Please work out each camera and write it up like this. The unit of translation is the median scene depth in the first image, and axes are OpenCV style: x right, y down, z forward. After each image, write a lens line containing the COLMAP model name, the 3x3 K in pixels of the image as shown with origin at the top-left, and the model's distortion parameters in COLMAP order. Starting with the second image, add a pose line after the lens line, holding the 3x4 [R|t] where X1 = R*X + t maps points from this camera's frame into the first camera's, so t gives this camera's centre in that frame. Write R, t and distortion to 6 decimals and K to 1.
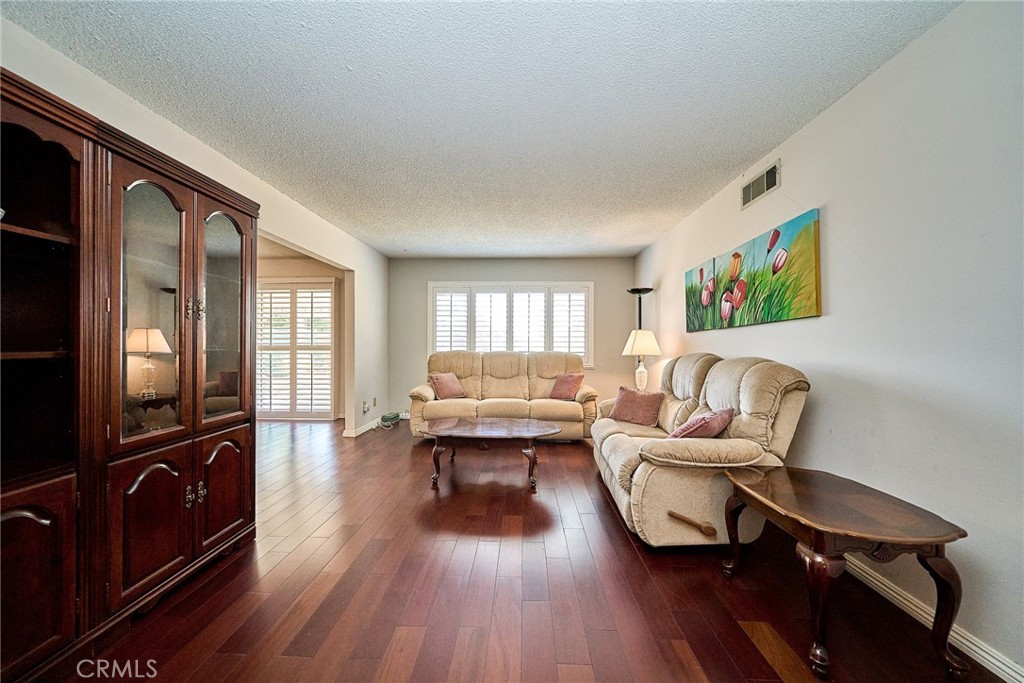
lens RADIAL K [[353.2, 0, 509.4], [0, 353.2, 342.6], [0, 0, 1]] dist [0.001057, -0.000295]
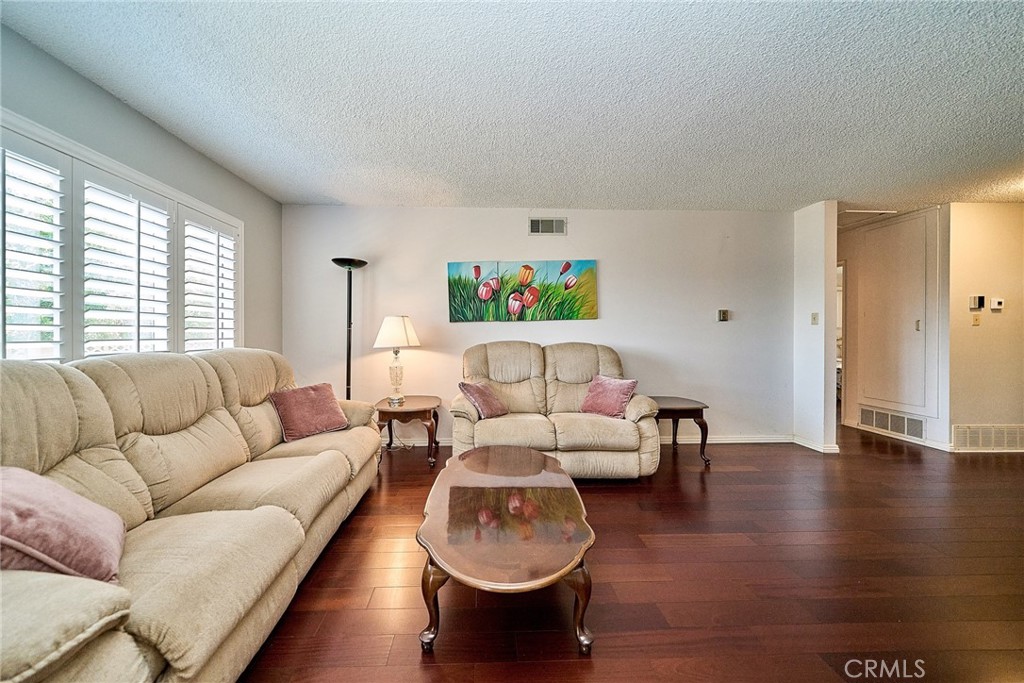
lens RADIAL K [[344.9, 0, 487.1], [0, 344.9, 337.0], [0, 0, 1]] dist [0.000025, -0.000007]
pose [[-0.066810, -0.006580, 0.997744, -0.571936], [-0.006332, 0.999961, 0.006171, 0.008804], [-0.997746, -0.005906, -0.066849, 1.079726]]
